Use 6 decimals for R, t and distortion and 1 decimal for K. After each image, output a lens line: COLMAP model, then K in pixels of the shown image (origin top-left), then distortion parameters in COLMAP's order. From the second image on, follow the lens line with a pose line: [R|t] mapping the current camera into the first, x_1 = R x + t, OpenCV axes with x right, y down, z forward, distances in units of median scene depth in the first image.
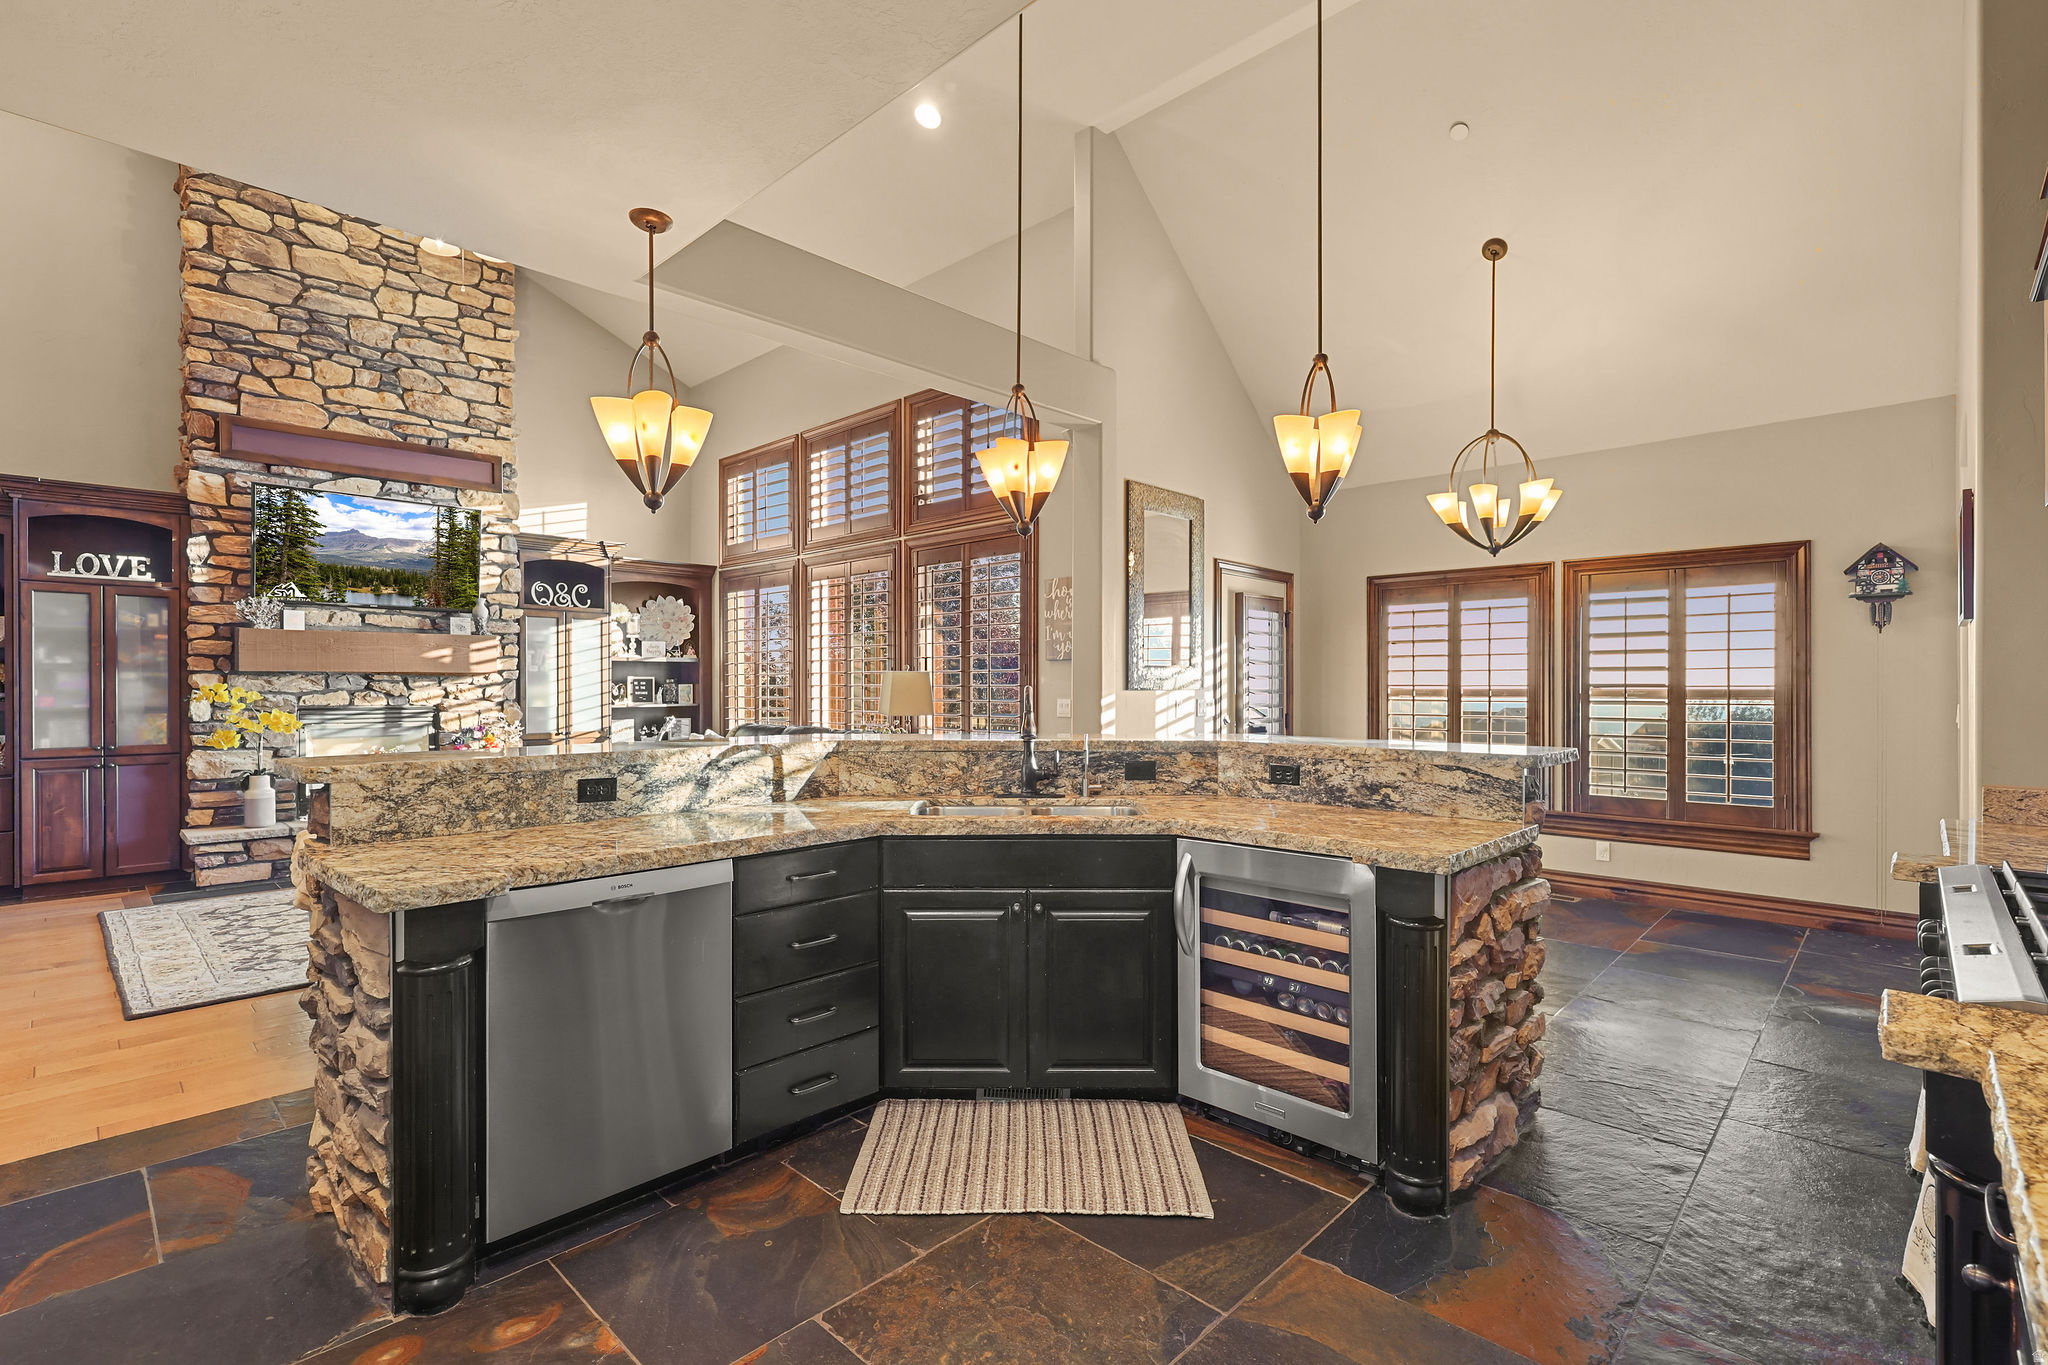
lens RADIAL K [[926.8, 0, 1016.0], [0, 926.8, 690.6], [0, 0, 1]] dist [0.001955, -0.001091]
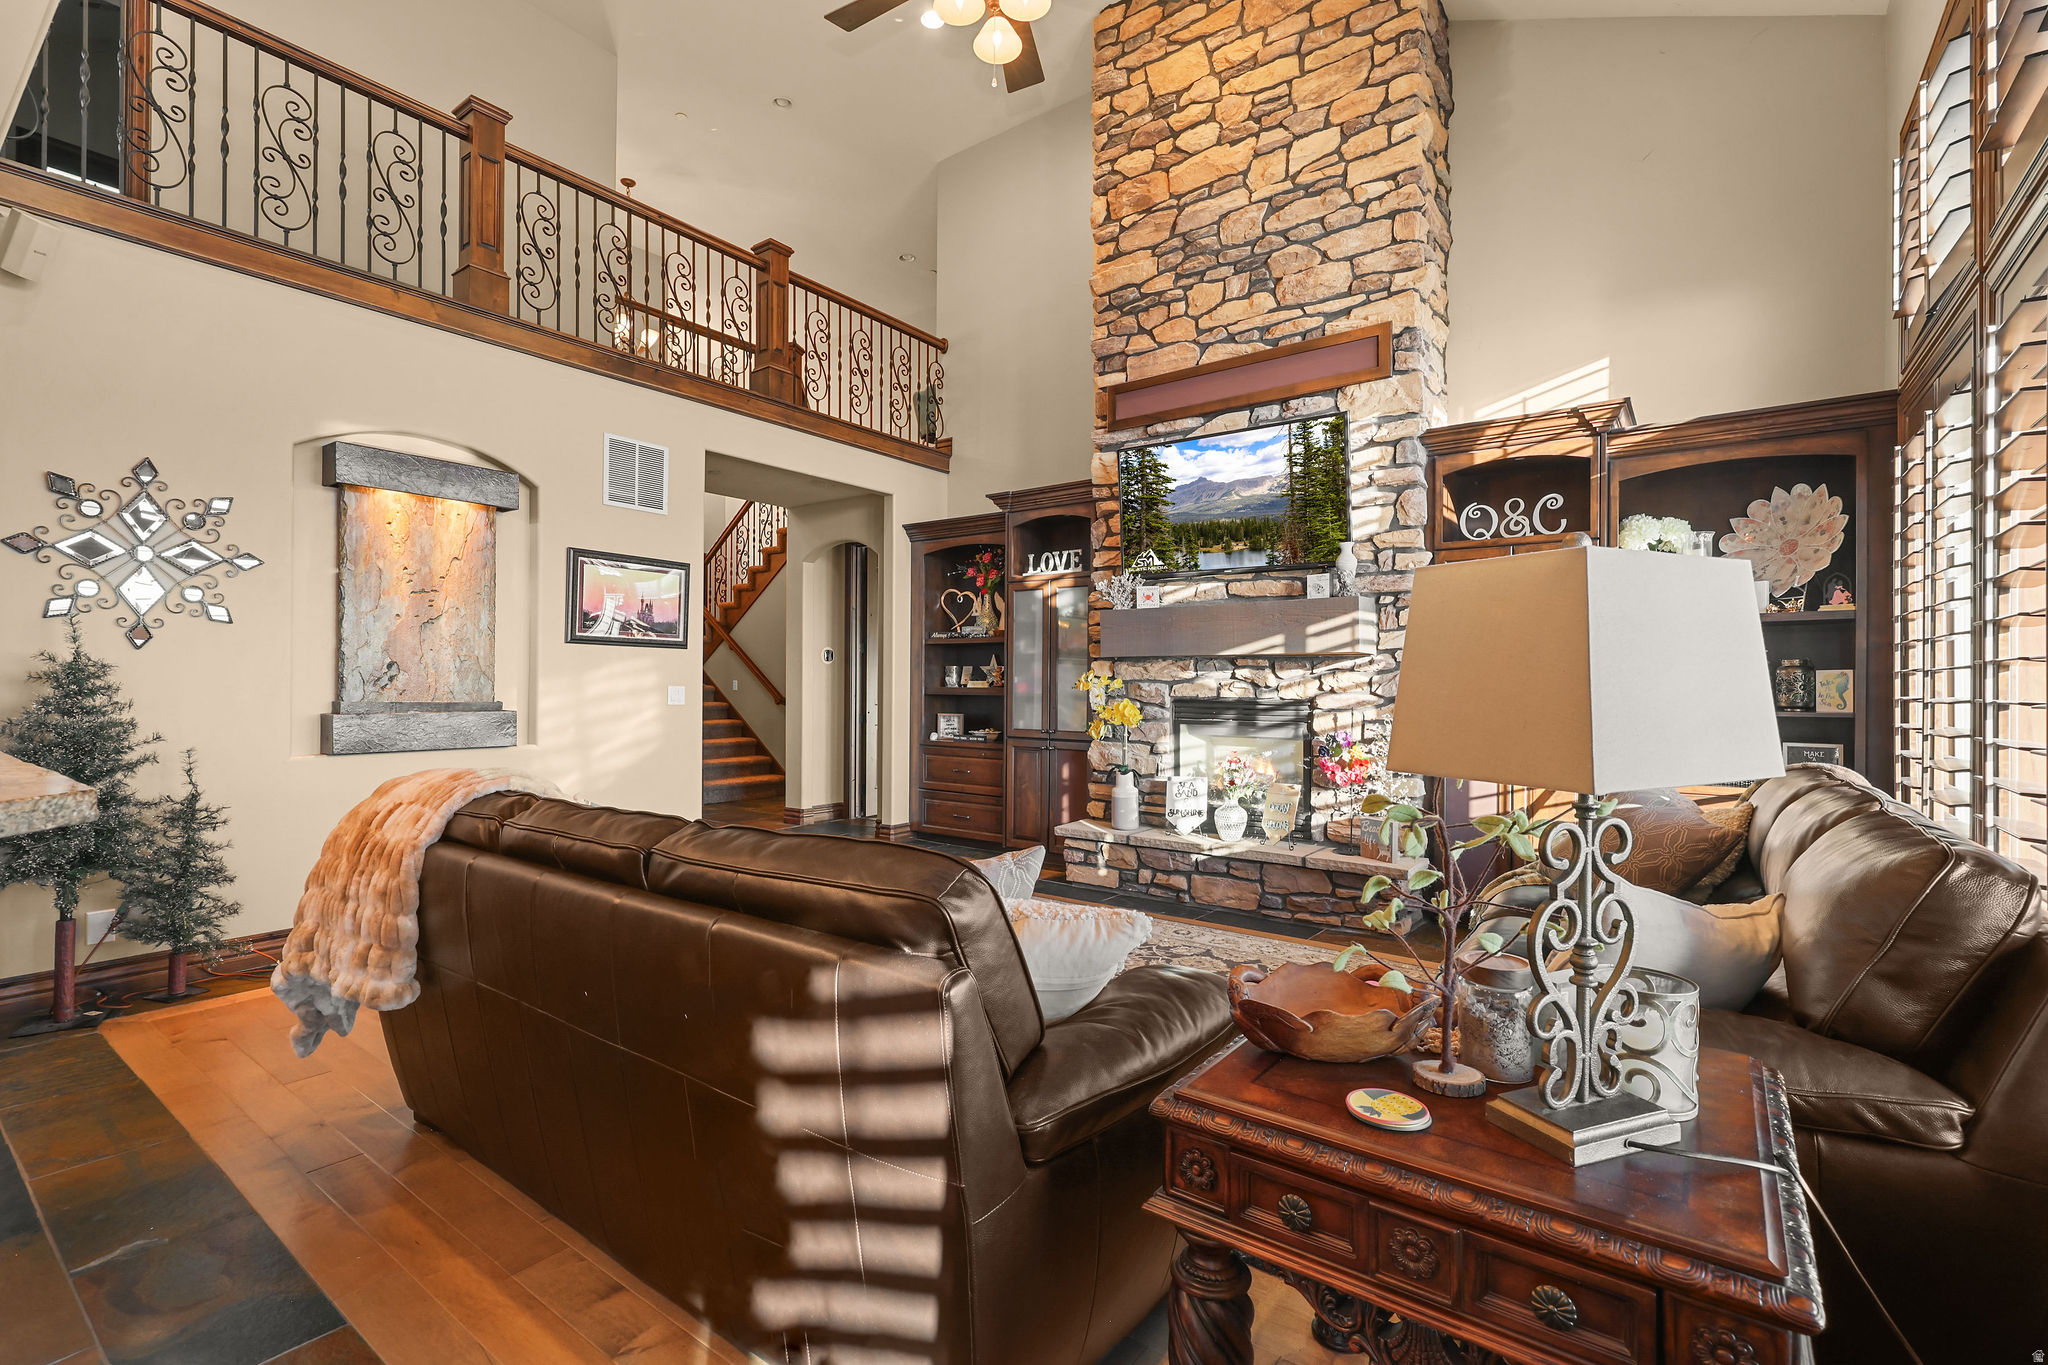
lens RADIAL K [[918.3, 0, 1014.0], [0, 918.3, 680.9], [0, 0, 1]] dist [0.001526, 0.000205]
pose [[0.122035, -0.001982, -0.992524, 0.061701], [-0.011782, 0.999925, -0.003446, 0.007014], [0.992456, 0.012114, 0.122002, 0.780342]]
